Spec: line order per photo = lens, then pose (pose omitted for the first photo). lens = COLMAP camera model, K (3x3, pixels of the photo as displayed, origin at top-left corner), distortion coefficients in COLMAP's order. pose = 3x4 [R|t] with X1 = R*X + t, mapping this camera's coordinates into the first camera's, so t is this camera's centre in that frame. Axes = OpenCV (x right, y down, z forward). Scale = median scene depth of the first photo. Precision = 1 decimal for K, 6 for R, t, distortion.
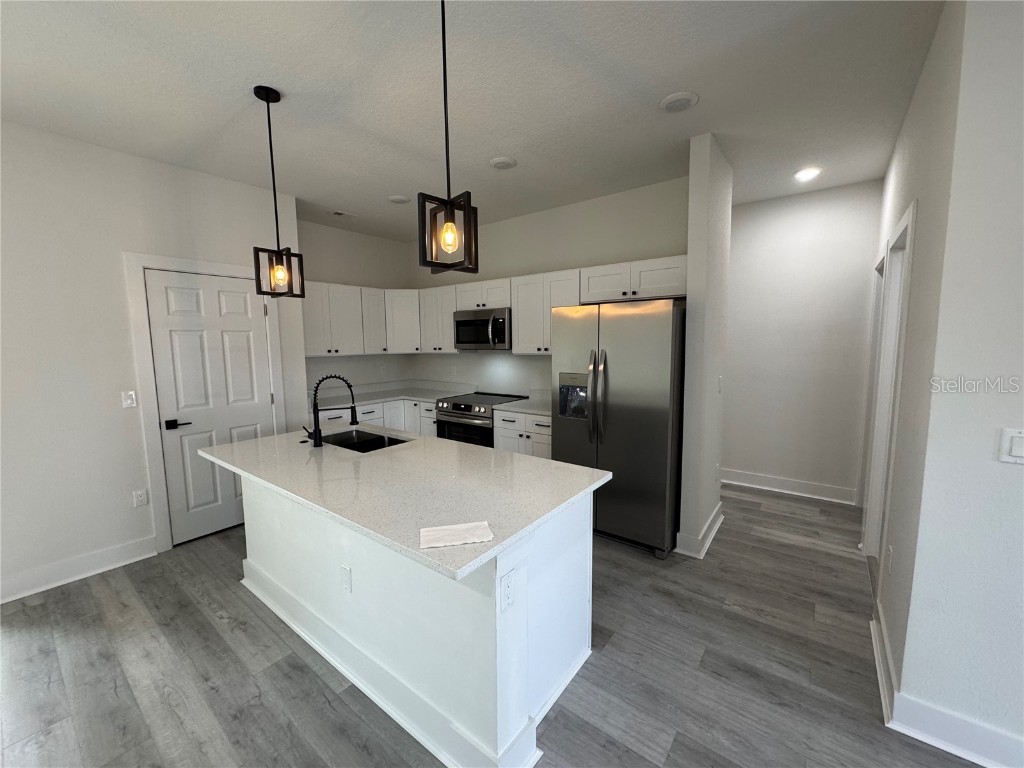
lens RADIAL K [[407.2, 0, 510.6], [0, 407.2, 385.2], [0, 0, 1]] dist [-0.001559, 0.000135]
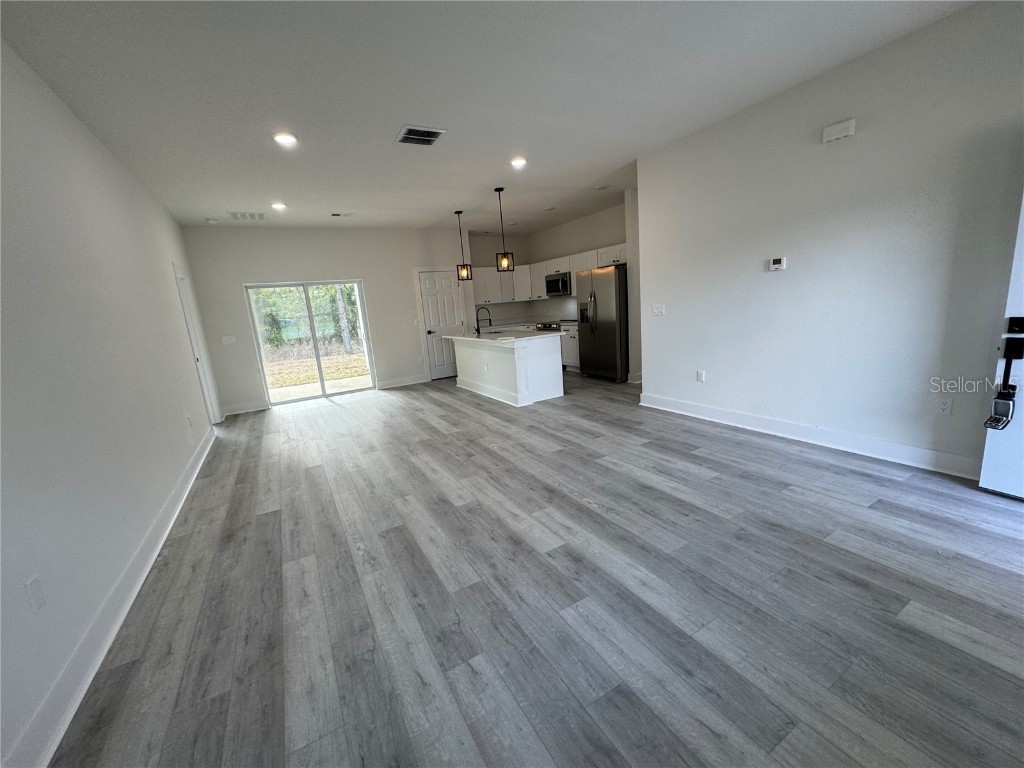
lens RADIAL K [[407.2, 0, 510.6], [0, 407.2, 385.2], [0, 0, 1]] dist [-0.001559, 0.000135]
pose [[0.921226, 0.015462, -0.388721, 0.536763], [0.026940, 0.994276, 0.103393, 0.144108], [0.388094, -0.105720, 0.915536, -0.987722]]
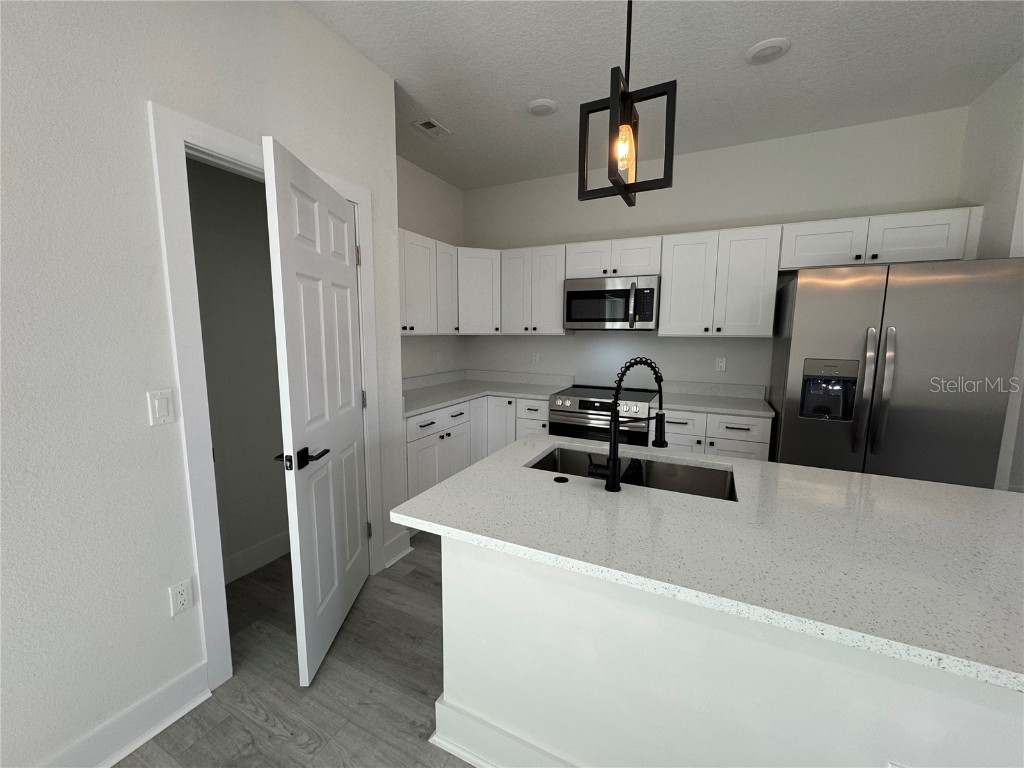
lens RADIAL K [[407.2, 0, 510.6], [0, 407.2, 385.2], [0, 0, 1]] dist [-0.001559, 0.000135]
pose [[0.979709, -0.008987, 0.200223, -0.471692], [0.004494, 0.999728, 0.022882, -0.001633], [-0.200375, -0.021518, 0.979483, 0.326159]]
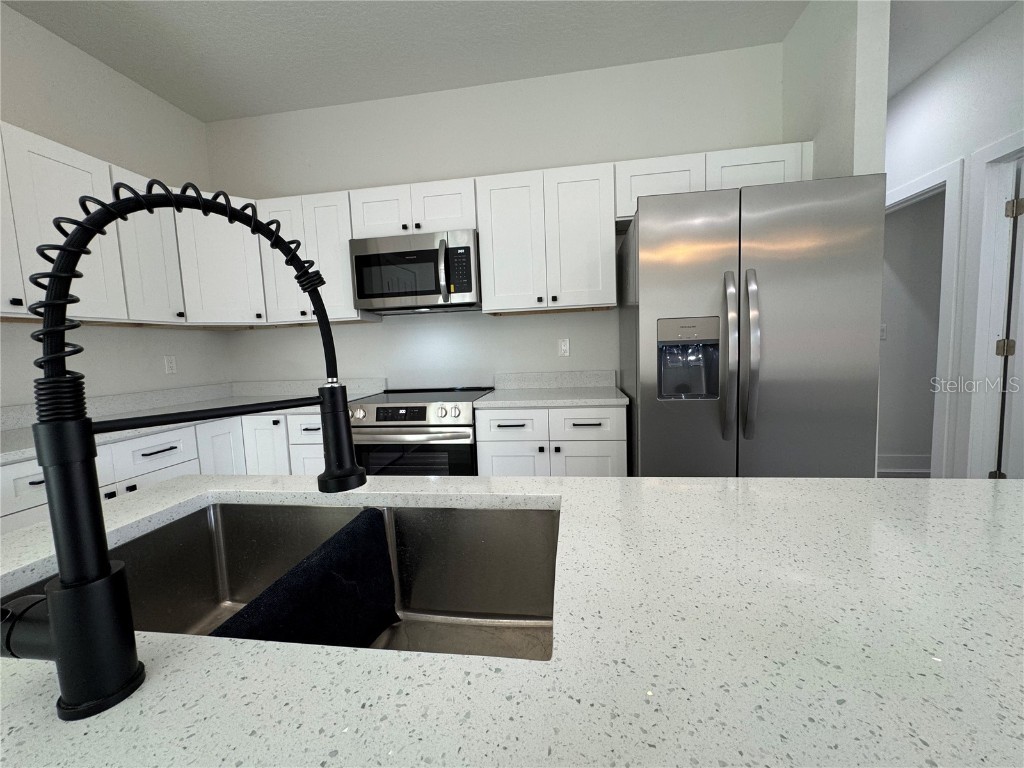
lens RADIAL K [[407.2, 0, 510.6], [0, 407.2, 385.2], [0, 0, 1]] dist [-0.001559, 0.000135]
pose [[0.873442, -0.068717, 0.482055, -0.271067], [0.083334, 0.996482, -0.008946, 0.038832], [-0.479745, 0.047985, 0.876095, 0.532097]]
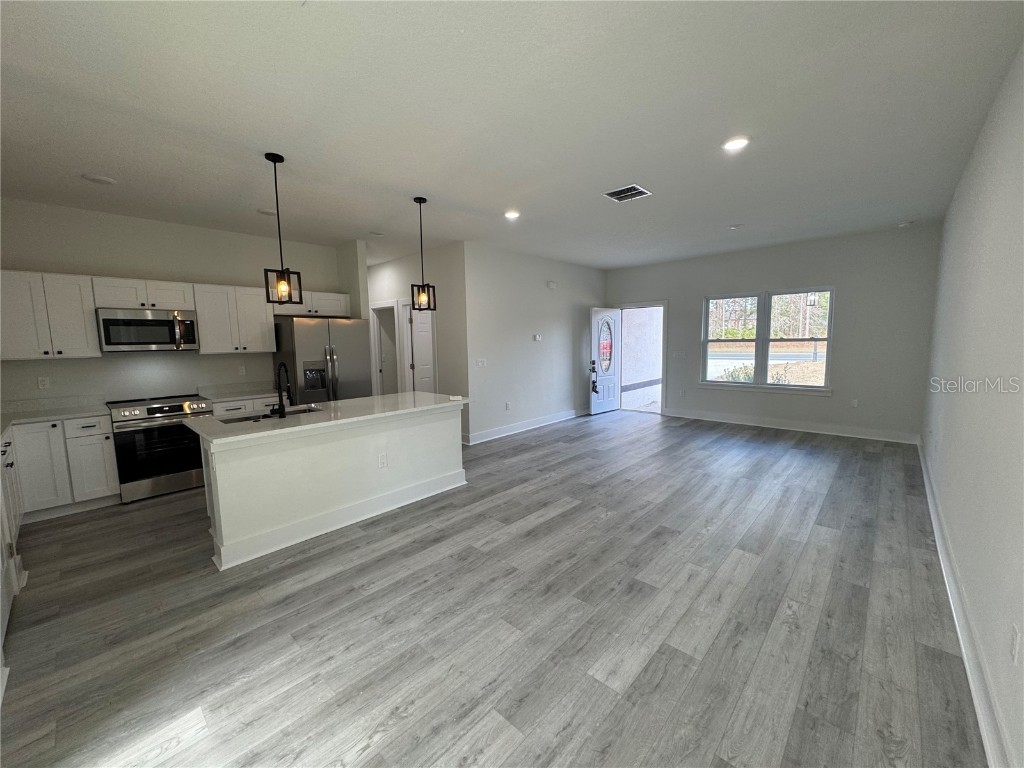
lens RADIAL K [[409.6, 0, 512.8], [0, 409.6, 379.3], [0, 0, 1]] dist [-0.002132, -0.000404]
pose [[0.088097, -0.085381, 0.992446, -1.119454], [0.125046, 0.989386, 0.074018, 0.015676], [-0.988232, 0.117581, 0.097839, 0.083455]]
